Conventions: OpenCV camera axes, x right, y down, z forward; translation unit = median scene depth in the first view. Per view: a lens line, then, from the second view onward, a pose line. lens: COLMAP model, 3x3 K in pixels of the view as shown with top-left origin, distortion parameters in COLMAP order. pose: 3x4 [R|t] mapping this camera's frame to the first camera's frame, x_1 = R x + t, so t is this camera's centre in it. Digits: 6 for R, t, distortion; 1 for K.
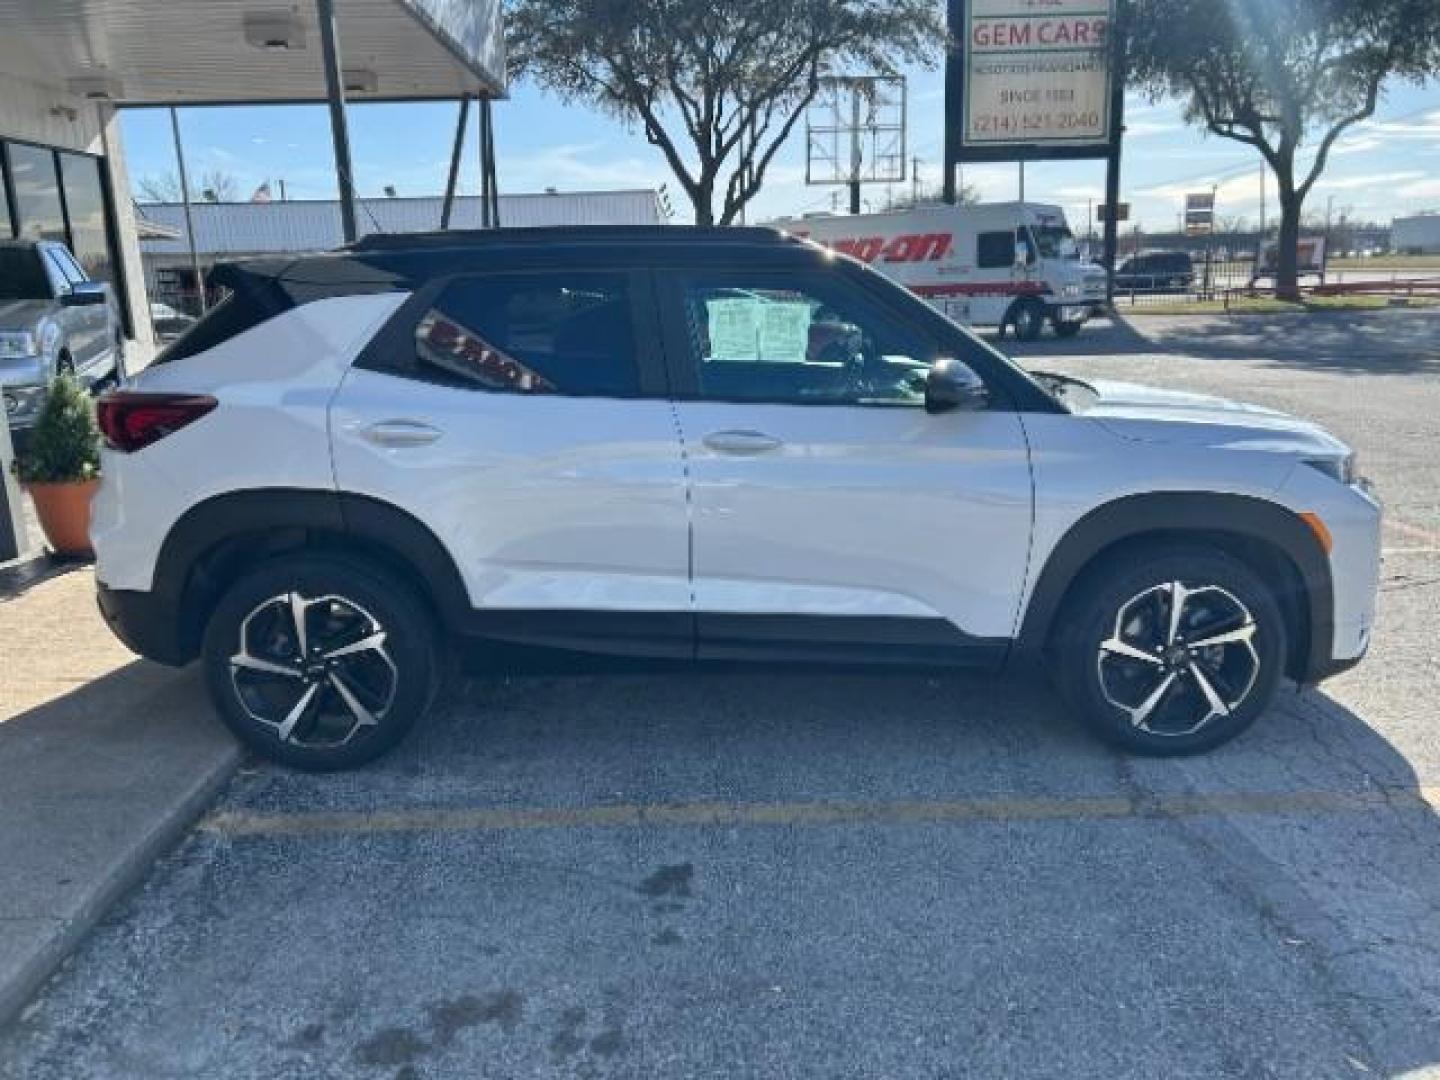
lens RADIAL K [[1088.3, 0, 717.5], [0, 1088.3, 541.3], [0, 0, 1]] dist [0.086241, 0.000196]
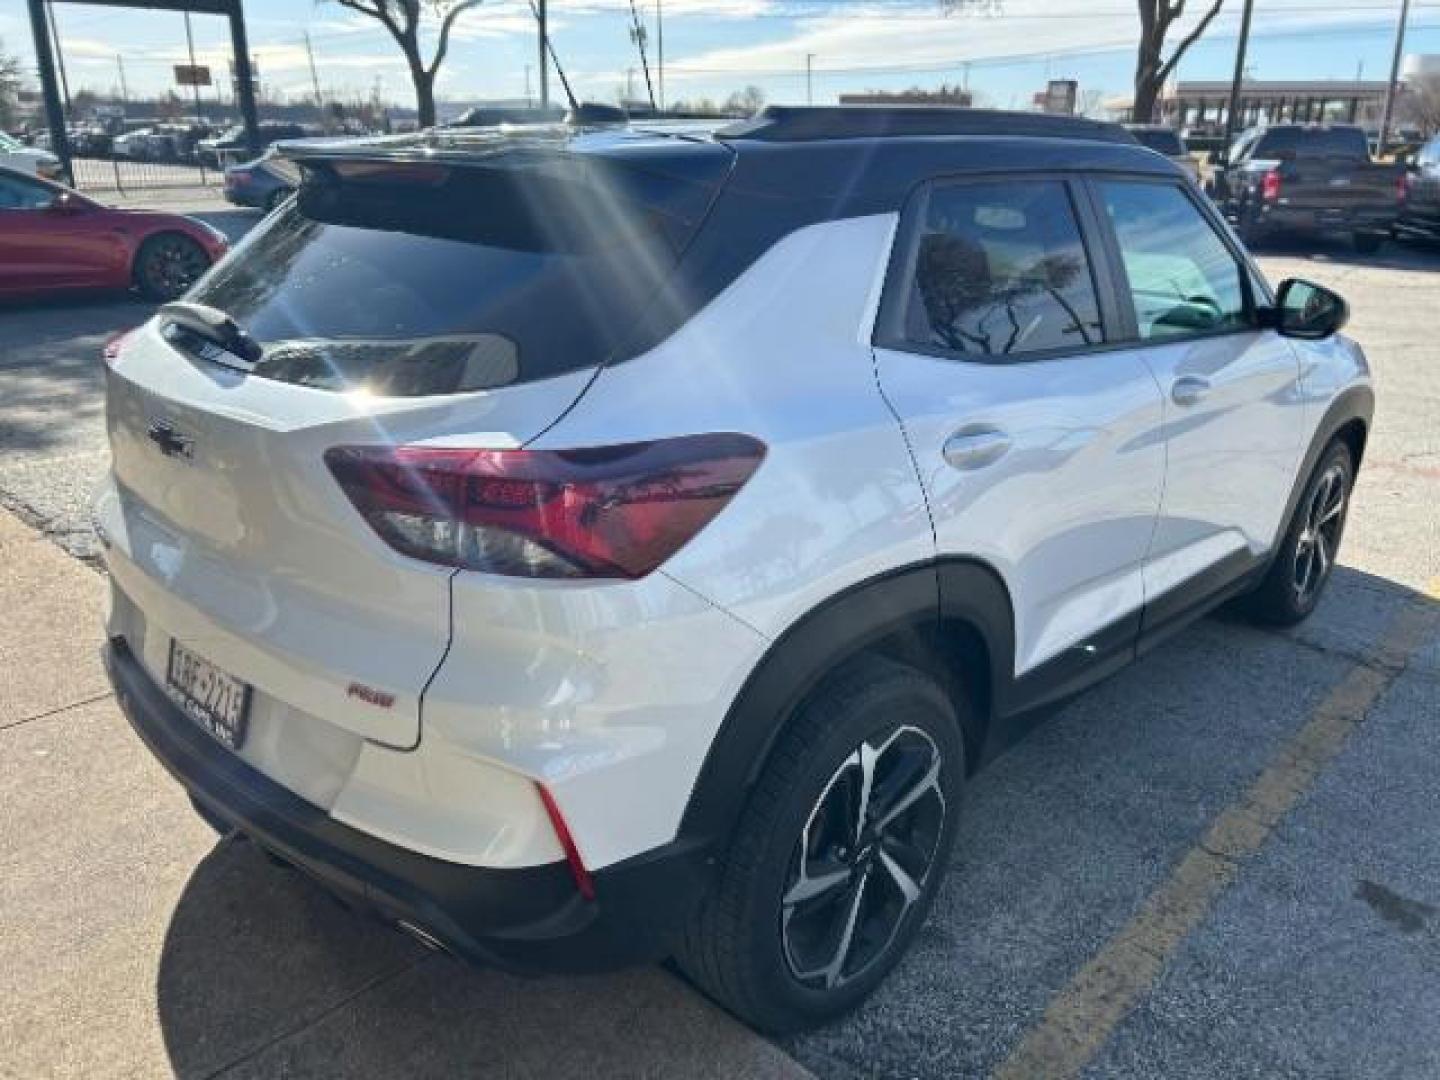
lens RADIAL K [[1083.3, 0, 716.2], [0, 1083.3, 530.8], [0, 0, 1]] dist [0.031408, -0.035391]
pose [[0.689455, -0.209889, 0.693252, -0.799565], [0.134930, 0.977560, 0.161775, -0.164983], [-0.711650, -0.017996, 0.702304, 0.646678]]
